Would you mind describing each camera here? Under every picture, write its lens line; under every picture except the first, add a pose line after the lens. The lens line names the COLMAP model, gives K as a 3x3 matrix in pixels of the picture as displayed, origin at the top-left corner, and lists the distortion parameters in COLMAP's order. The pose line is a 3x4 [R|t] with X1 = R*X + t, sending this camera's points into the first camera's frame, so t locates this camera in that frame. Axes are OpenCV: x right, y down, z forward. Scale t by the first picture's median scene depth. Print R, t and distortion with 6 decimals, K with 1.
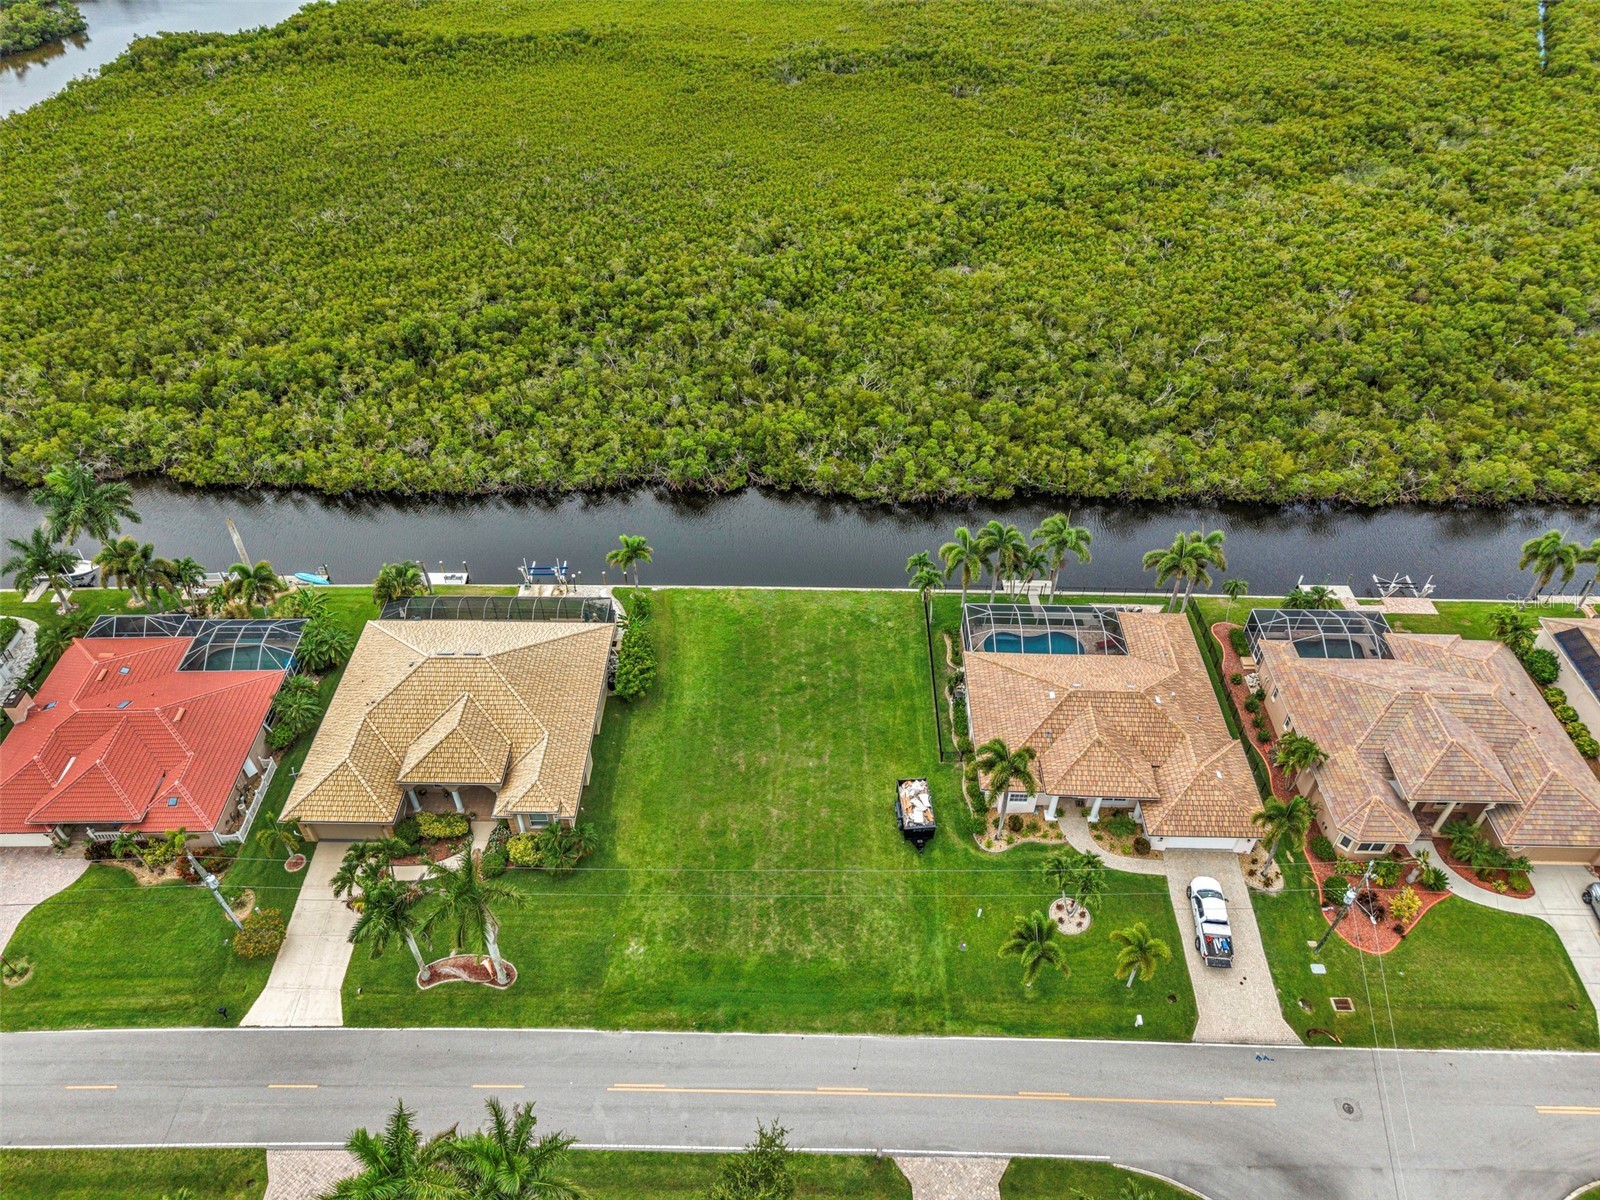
lens RADIAL K [[1069.6, 0, 798.8], [0, 1069.6, 595.7], [0, 0, 1]] dist [0.025299, -0.025249]
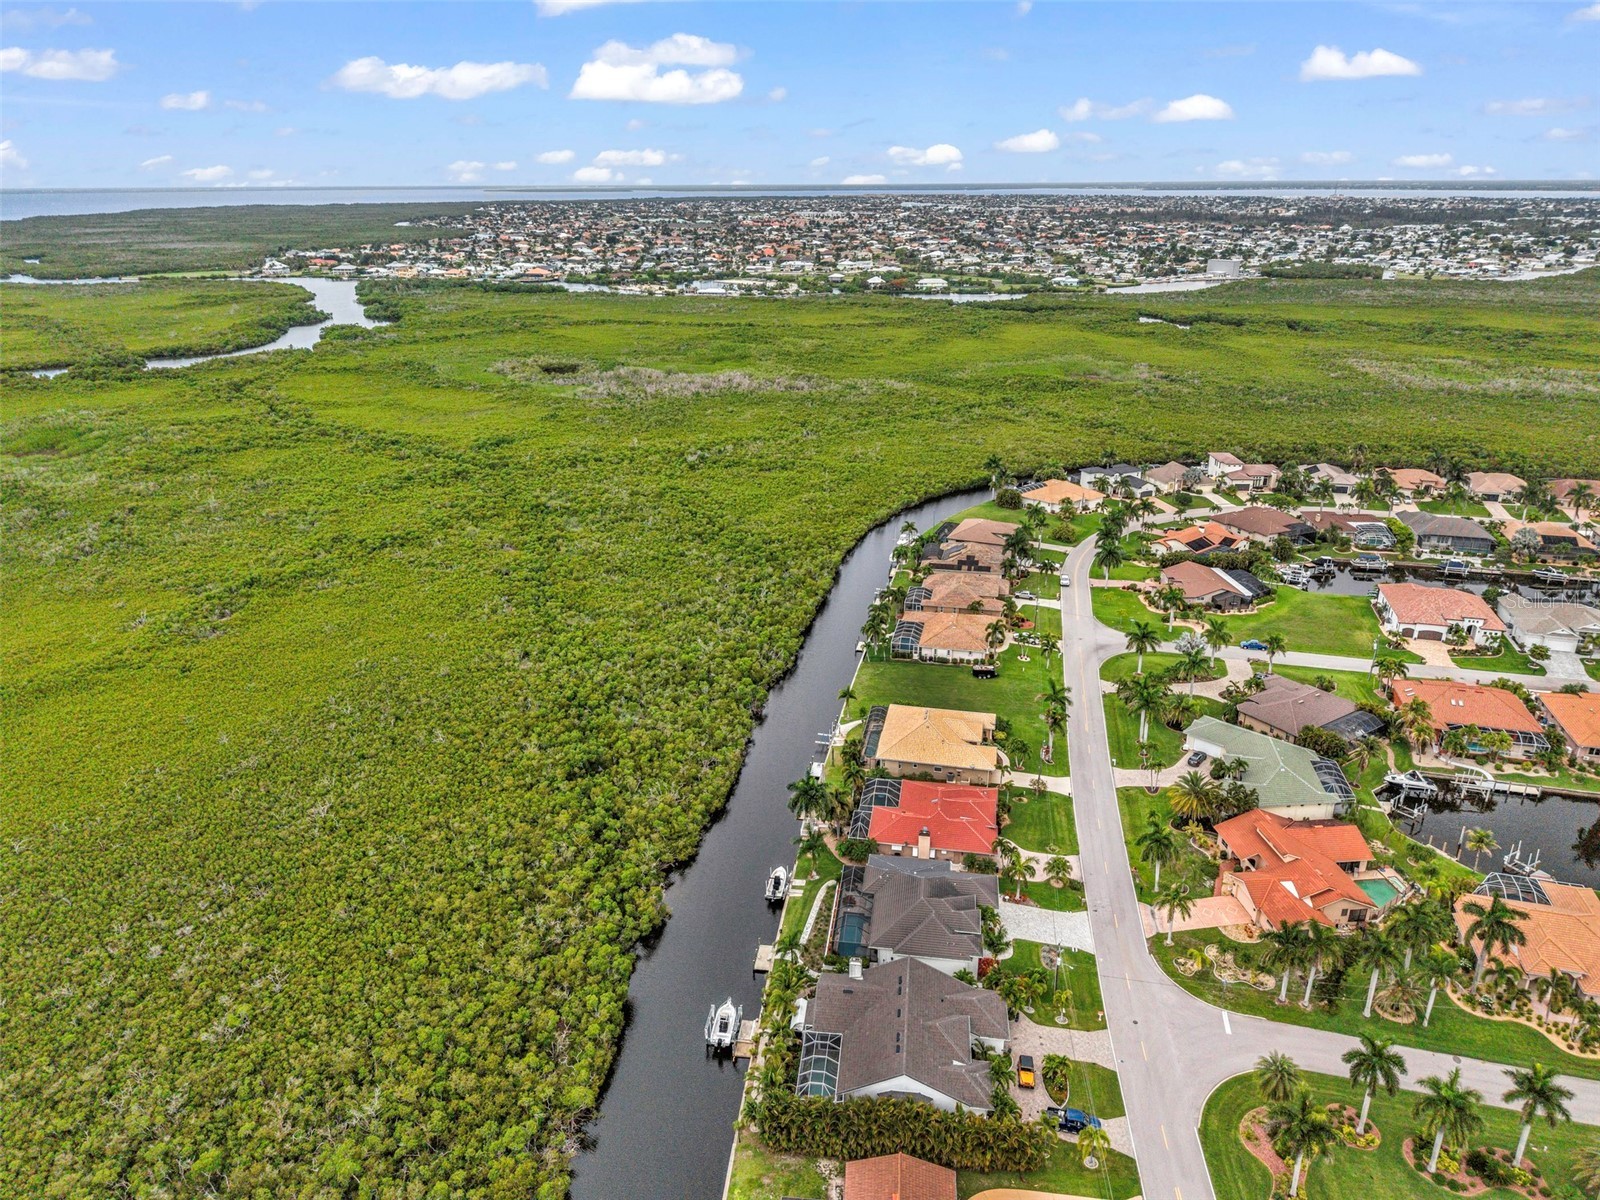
lens RADIAL K [[1029.1, 0, 786.0], [0, 1029.1, 674.0], [0, 0, 1]] dist [0.020840, -0.029300]
pose [[0.199307, -0.427599, 0.881723, -2.241193], [0.662259, 0.721971, 0.200427, -0.643020], [-0.722281, 0.543983, 0.427075, 0.206614]]
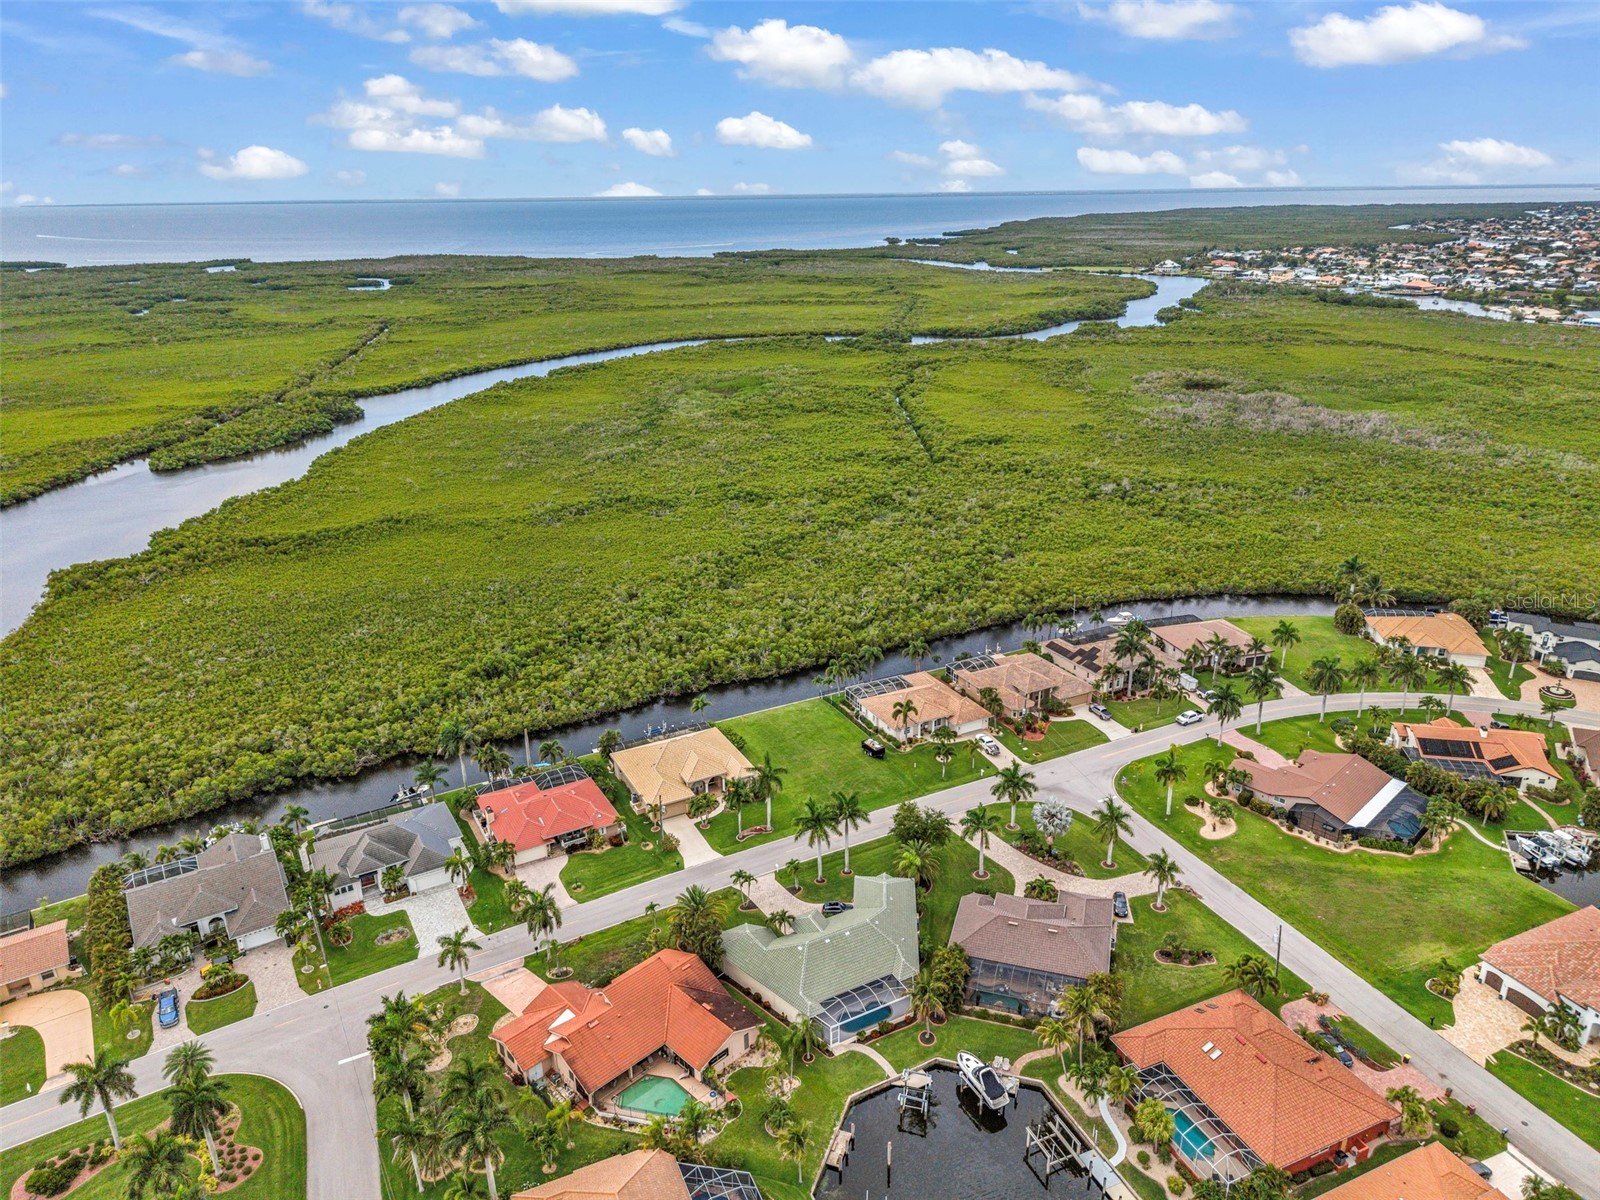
lens RADIAL K [[1057.1, 0, 791.7], [0, 1057.1, 594.3], [0, 0, 1]] dist [0.054948, -0.060223]
pose [[0.883231, -0.180283, 0.432899, -0.995929], [0.326686, 0.898828, -0.292206, 0.503484], [-0.336422, 0.399507, 0.852768, -1.108470]]
